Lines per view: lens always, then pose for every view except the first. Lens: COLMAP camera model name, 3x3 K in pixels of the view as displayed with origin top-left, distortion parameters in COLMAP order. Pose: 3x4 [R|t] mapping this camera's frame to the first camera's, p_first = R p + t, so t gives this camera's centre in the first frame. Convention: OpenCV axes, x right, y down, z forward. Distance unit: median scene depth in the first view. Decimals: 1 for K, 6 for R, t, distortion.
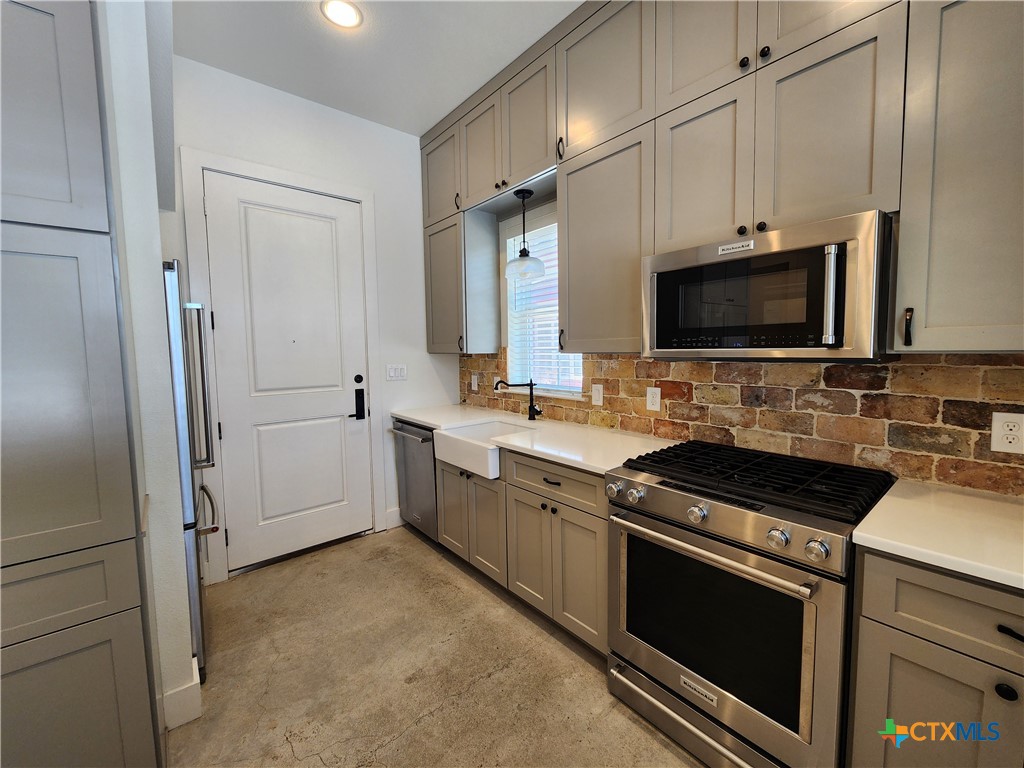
lens RADIAL K [[417.6, 0, 520.3], [0, 417.6, 378.4], [0, 0, 1]] dist [0.000005, -0.000931]
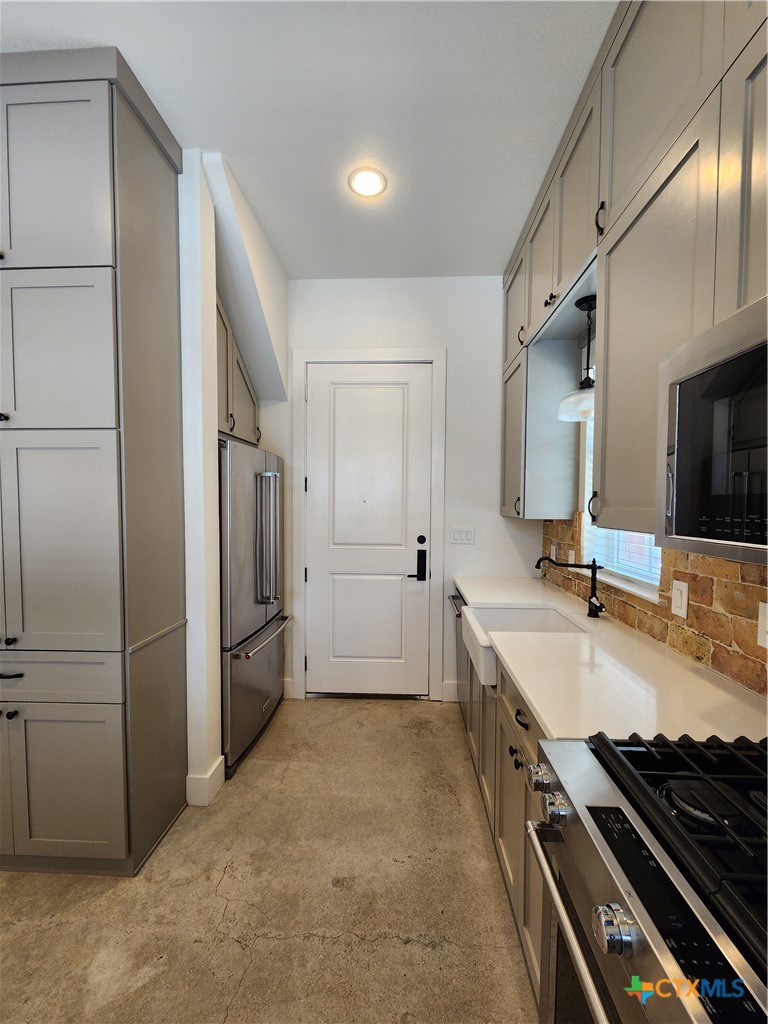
lens RADIAL K [[417.6, 0, 388.5], [0, 417.6, 520.7], [0, 0, 1]] dist [0.000005, -0.000931]
pose [[0.730994, 0.045079, -0.680893, 0.326428], [-0.065763, 0.997825, -0.004541, -0.048560], [0.679207, 0.048097, 0.732369, 0.314198]]
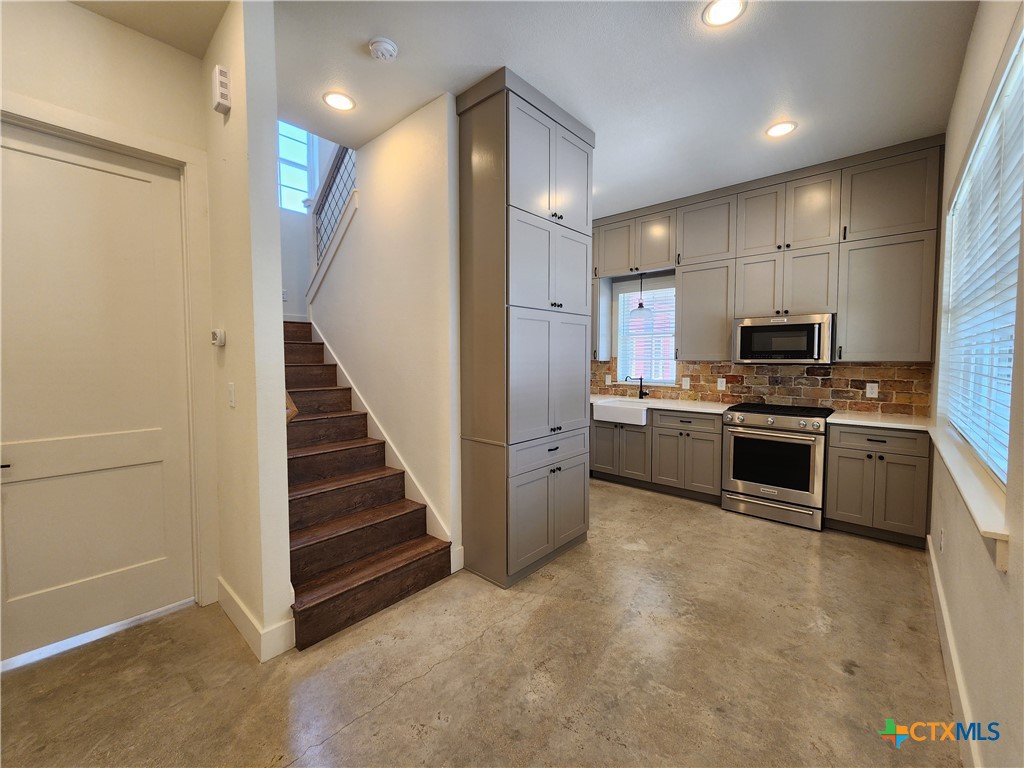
lens RADIAL K [[415.6, 0, 520.0], [0, 415.6, 379.0], [0, 0, 1]] dist [0.001320, -0.000219]
pose [[0.990415, 0.007250, 0.137935, -0.947274], [-0.004232, 0.999745, -0.022162, 0.074823], [-0.138060, 0.021365, 0.990193, -0.879347]]
